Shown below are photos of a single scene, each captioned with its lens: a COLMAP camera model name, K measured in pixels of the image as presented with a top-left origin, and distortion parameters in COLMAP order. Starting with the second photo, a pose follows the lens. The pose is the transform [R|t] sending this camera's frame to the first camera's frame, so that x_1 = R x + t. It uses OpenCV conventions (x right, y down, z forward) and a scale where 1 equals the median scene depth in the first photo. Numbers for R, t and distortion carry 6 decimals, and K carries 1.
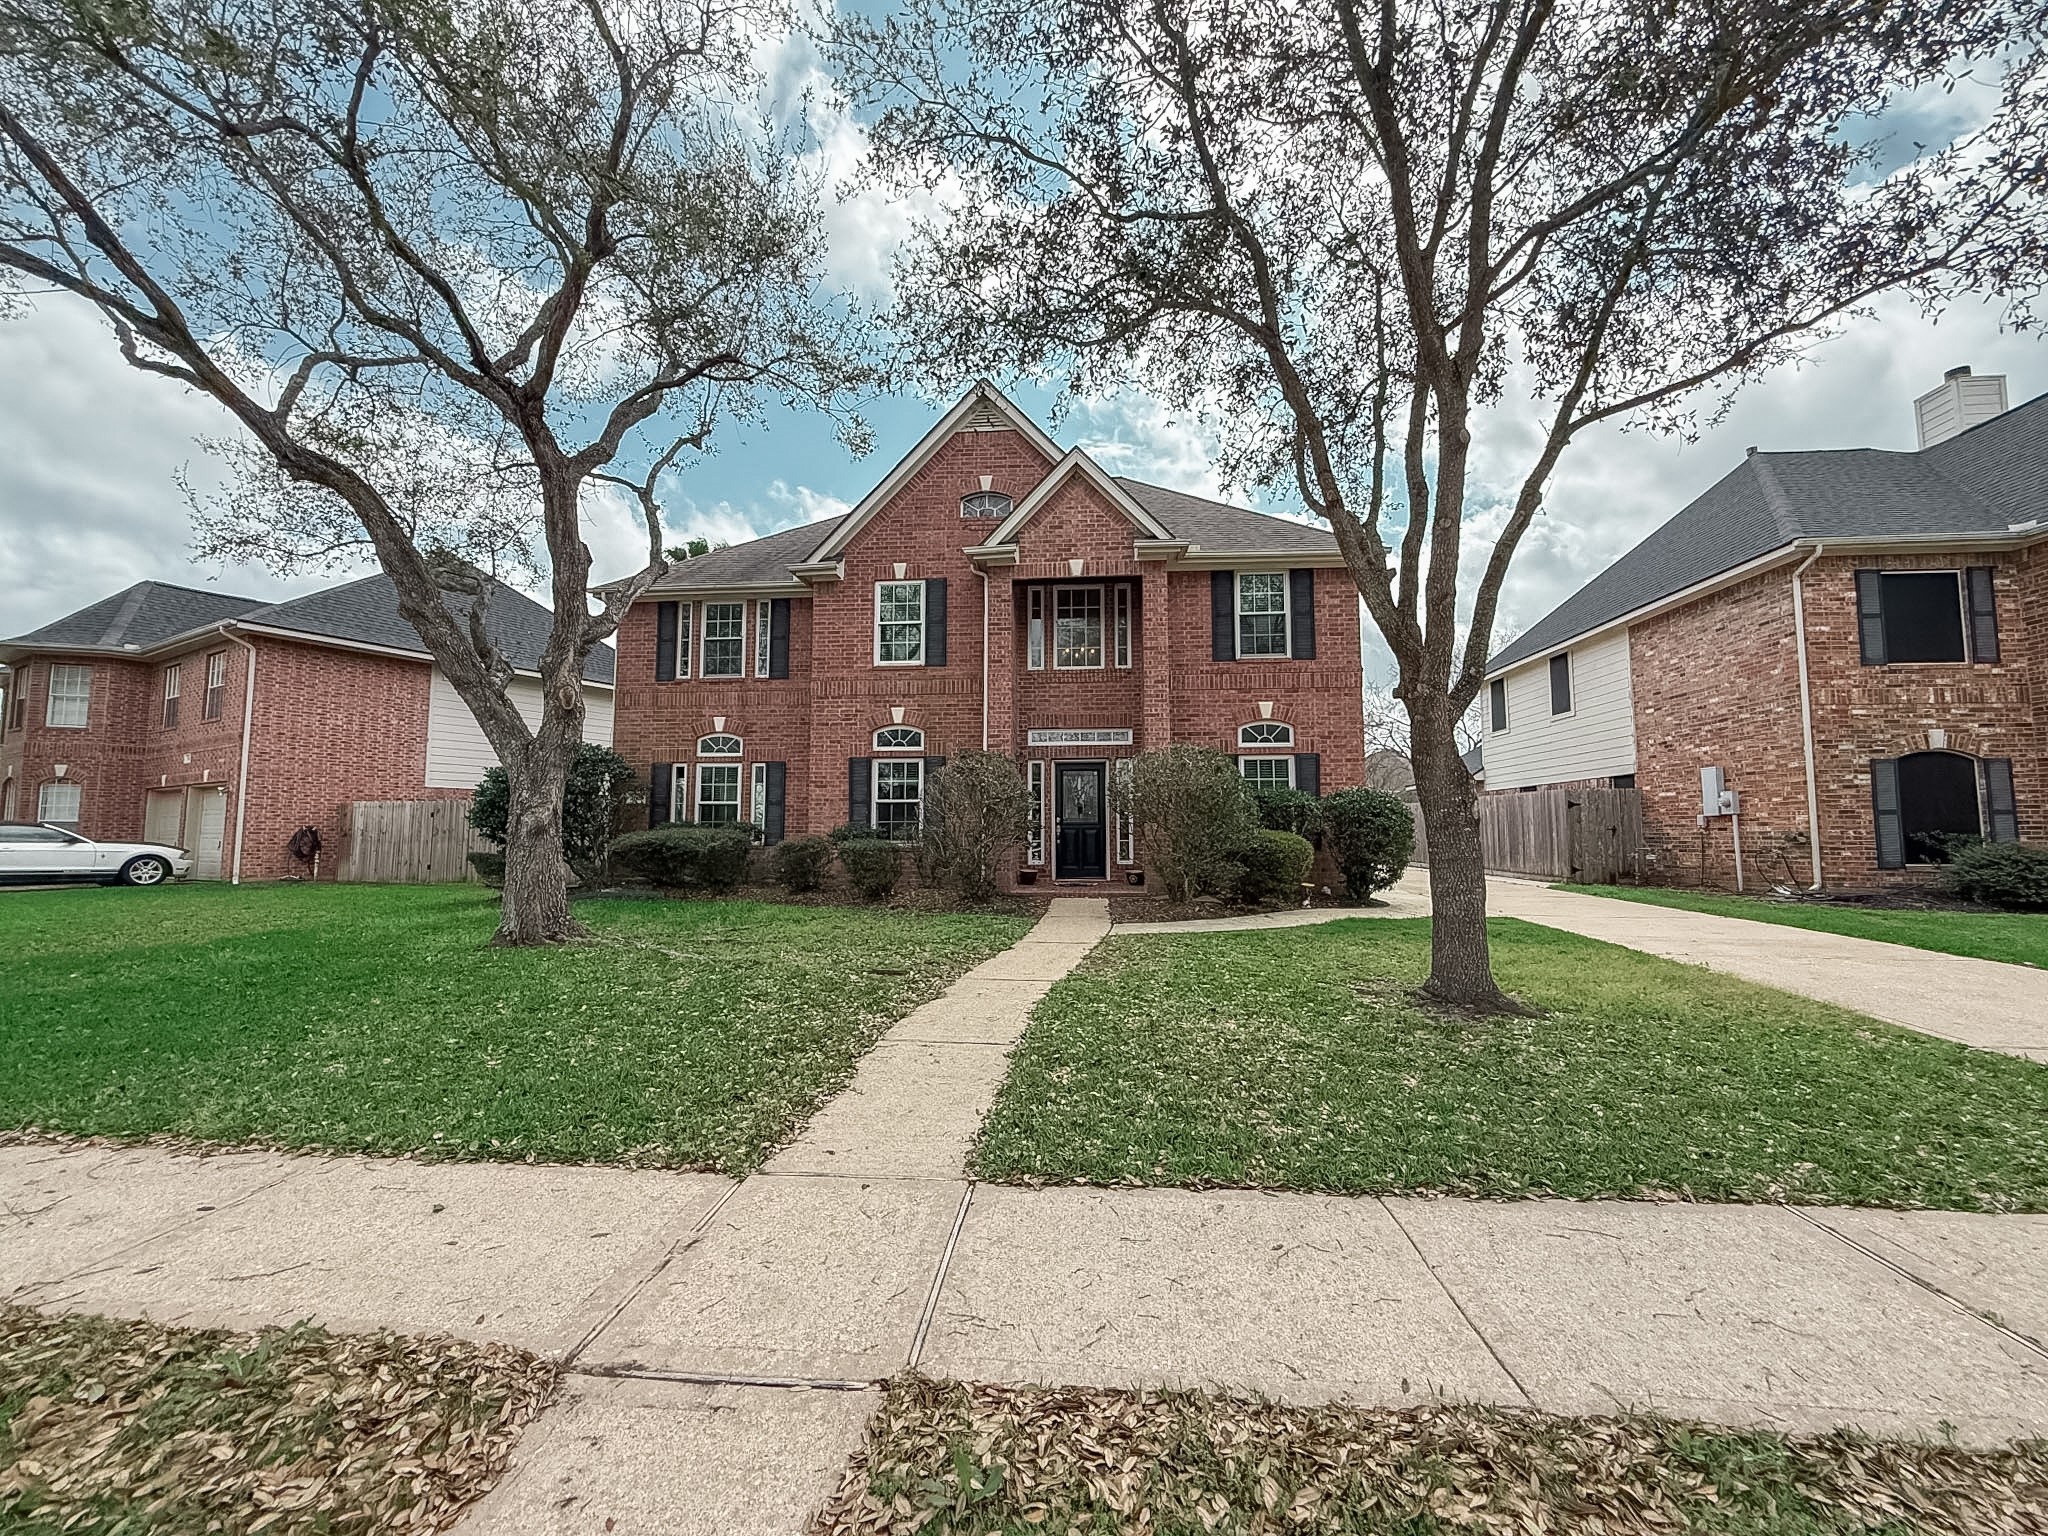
lens RADIAL K [[848.7, 0, 1024.0], [0, 848.7, 768.0], [0, 0, 1]] dist [0.004120, 0.000219]
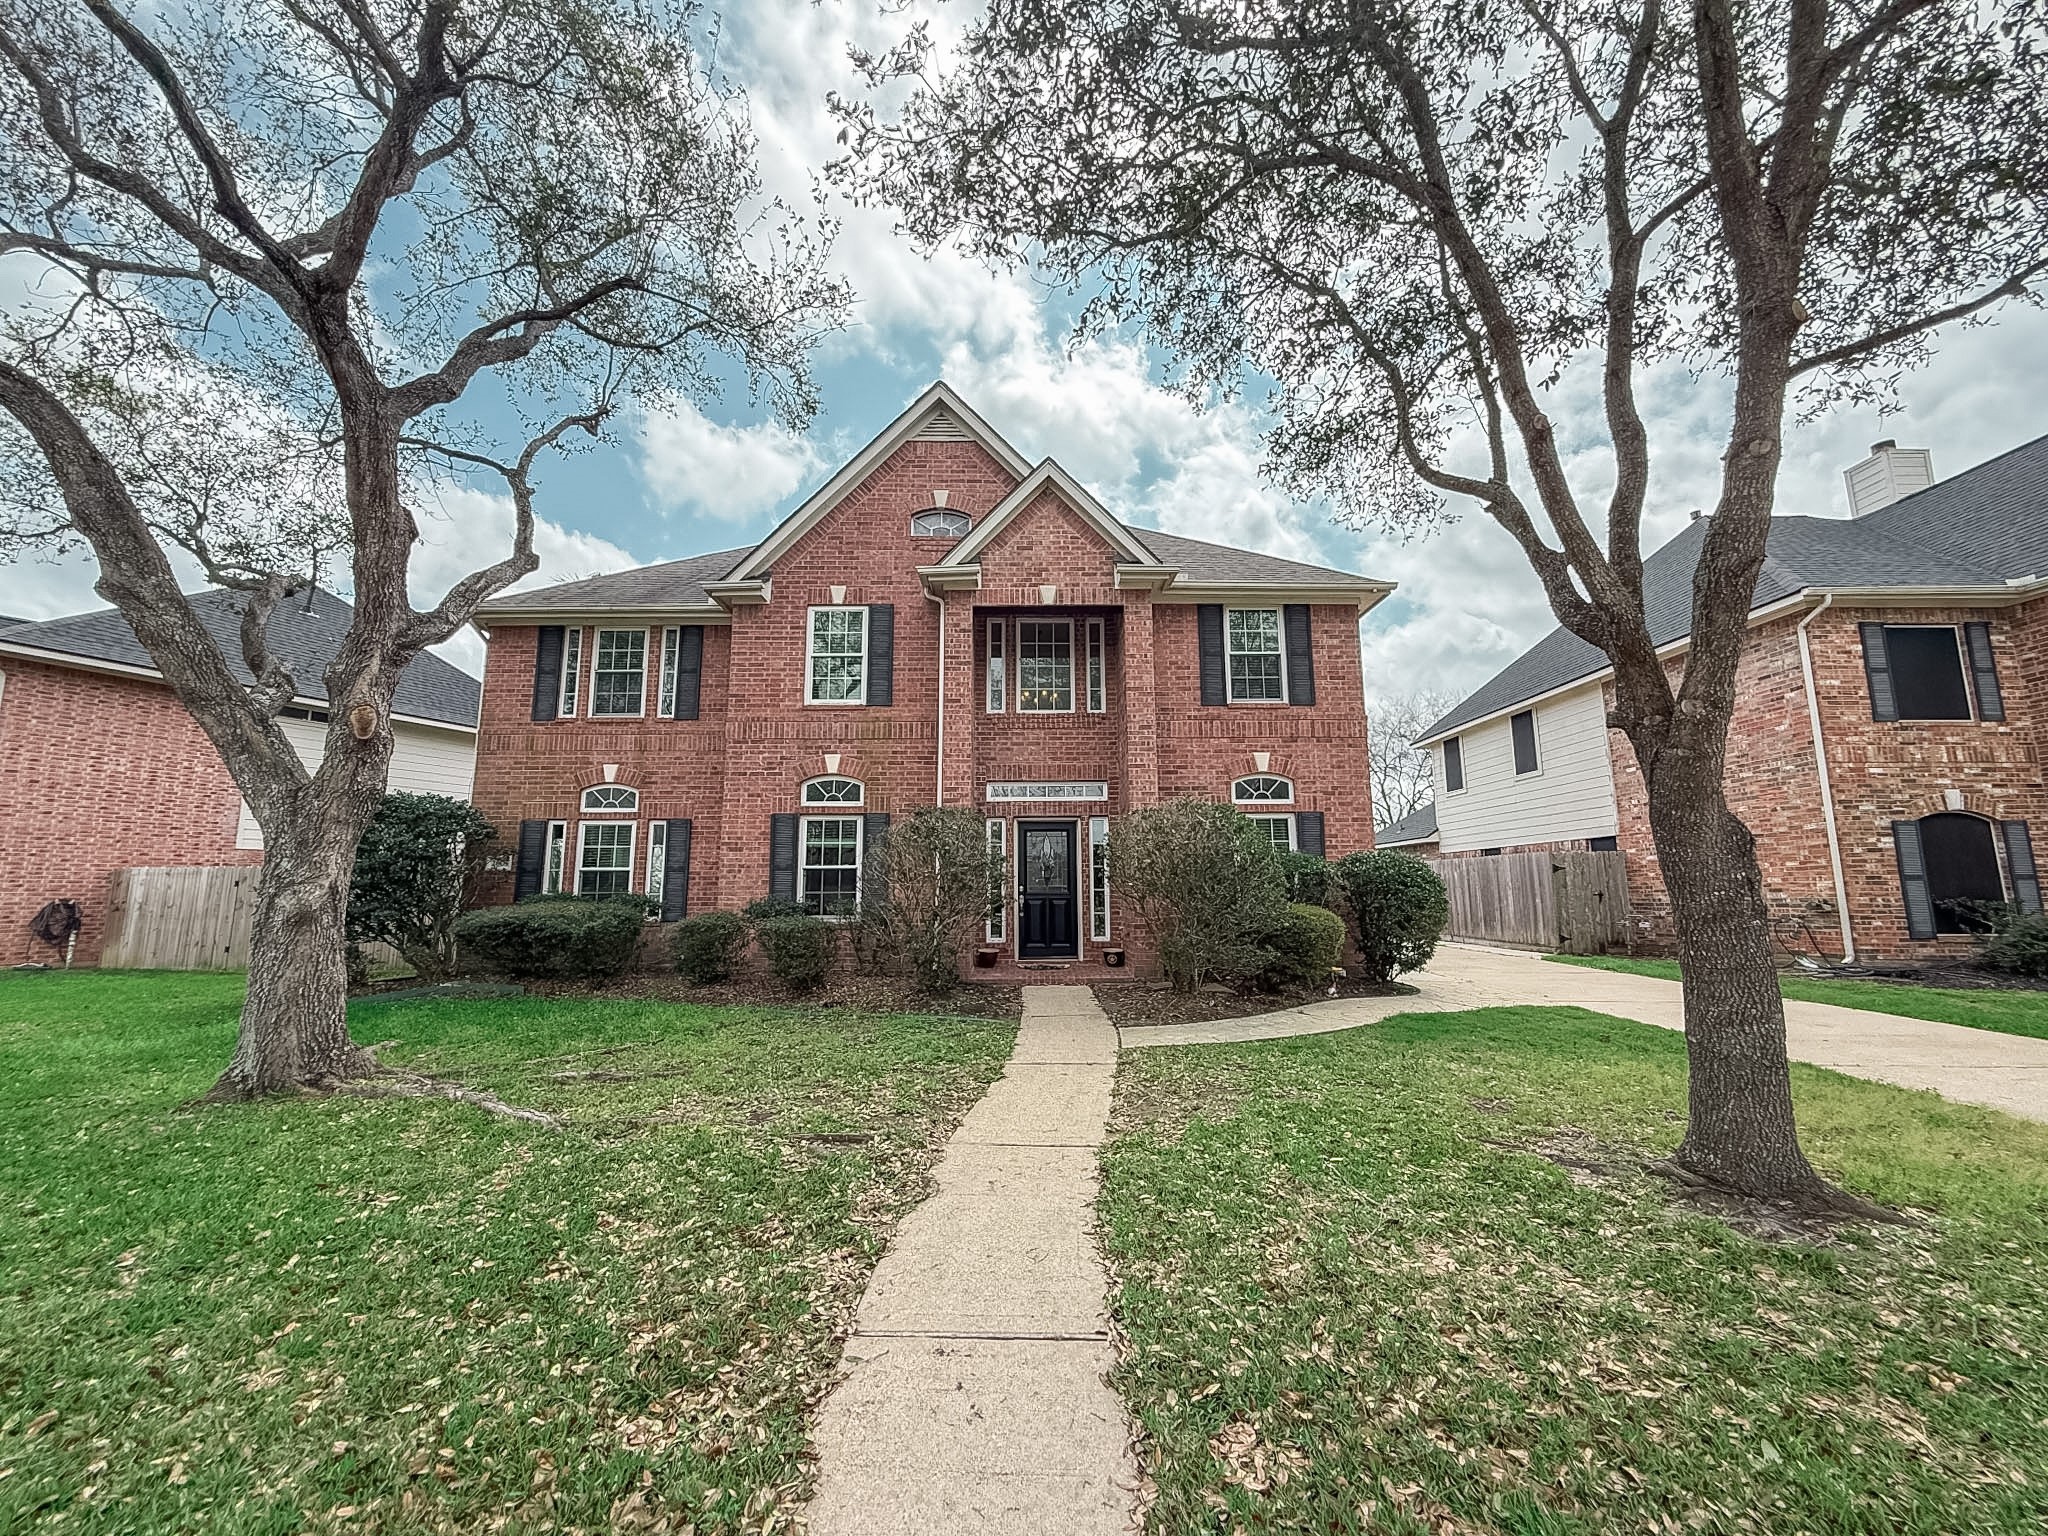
lens RADIAL K [[832.7, 0, 1024.0], [0, 832.7, 768.0], [0, 0, 1]] dist [0.000306, -0.000039]
pose [[0.994696, 0.010452, 0.102328, -0.046536], [-0.003059, 0.997390, -0.072135, 0.000561], [-0.102815, 0.071439, 0.992132, 0.173769]]
